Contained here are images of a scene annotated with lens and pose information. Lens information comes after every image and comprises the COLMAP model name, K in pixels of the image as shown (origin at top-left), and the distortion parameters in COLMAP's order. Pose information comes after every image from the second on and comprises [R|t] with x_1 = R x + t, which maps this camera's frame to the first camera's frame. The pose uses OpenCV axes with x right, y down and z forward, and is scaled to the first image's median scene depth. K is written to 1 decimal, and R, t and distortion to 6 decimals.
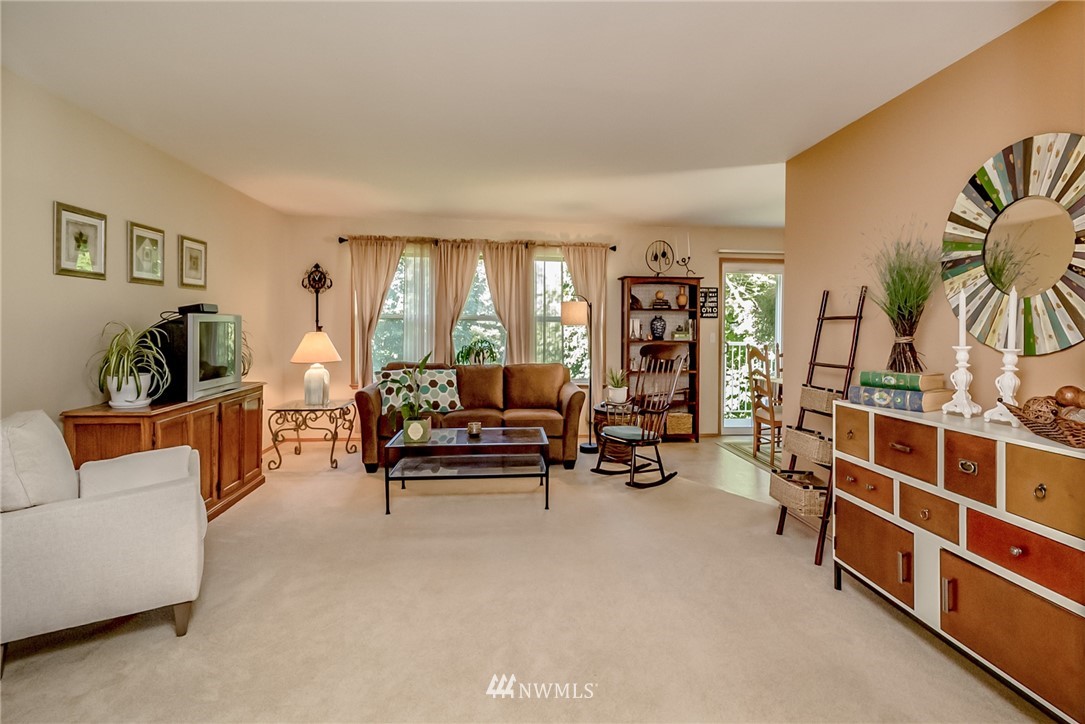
lens RADIAL K [[510.0, 0, 542.7], [0, 510.0, 330.4], [0, 0, 1]] dist [0.000173, -0.000278]
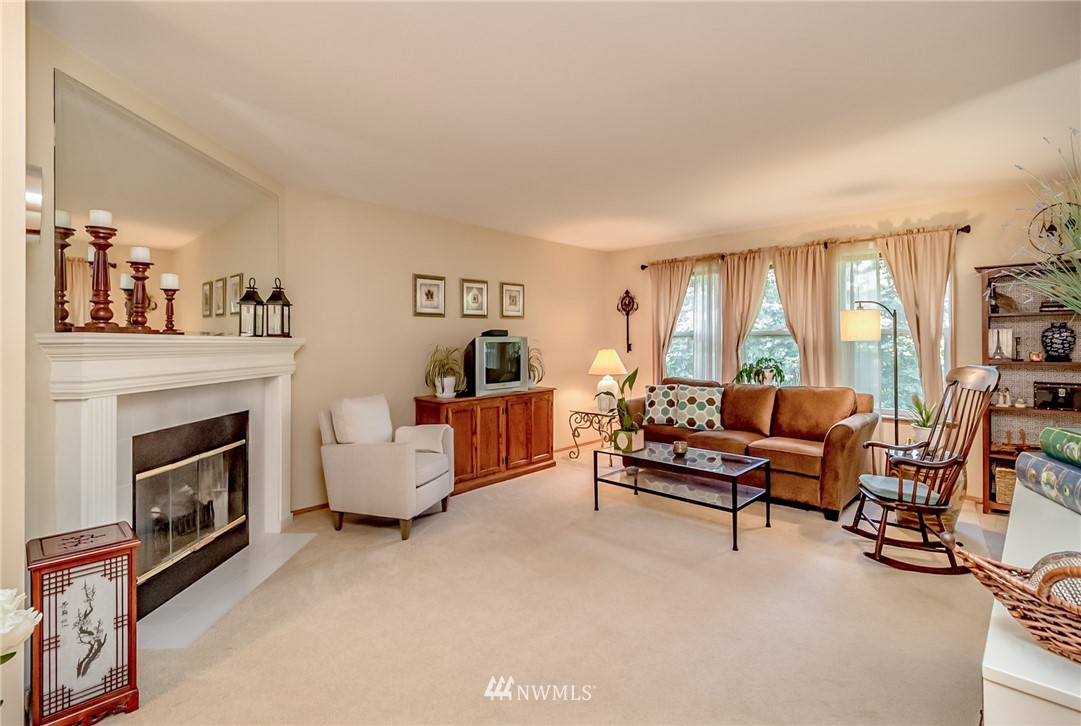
lens RADIAL K [[496.1, 0, 540.8], [0, 496.1, 338.9], [0, 0, 1]] dist [0.002429, -0.000118]
pose [[0.648268, -0.015545, -0.761254, 0.336702], [0.004925, 0.999856, -0.016223, -0.002465], [0.761397, 0.006767, 0.648251, 0.137206]]
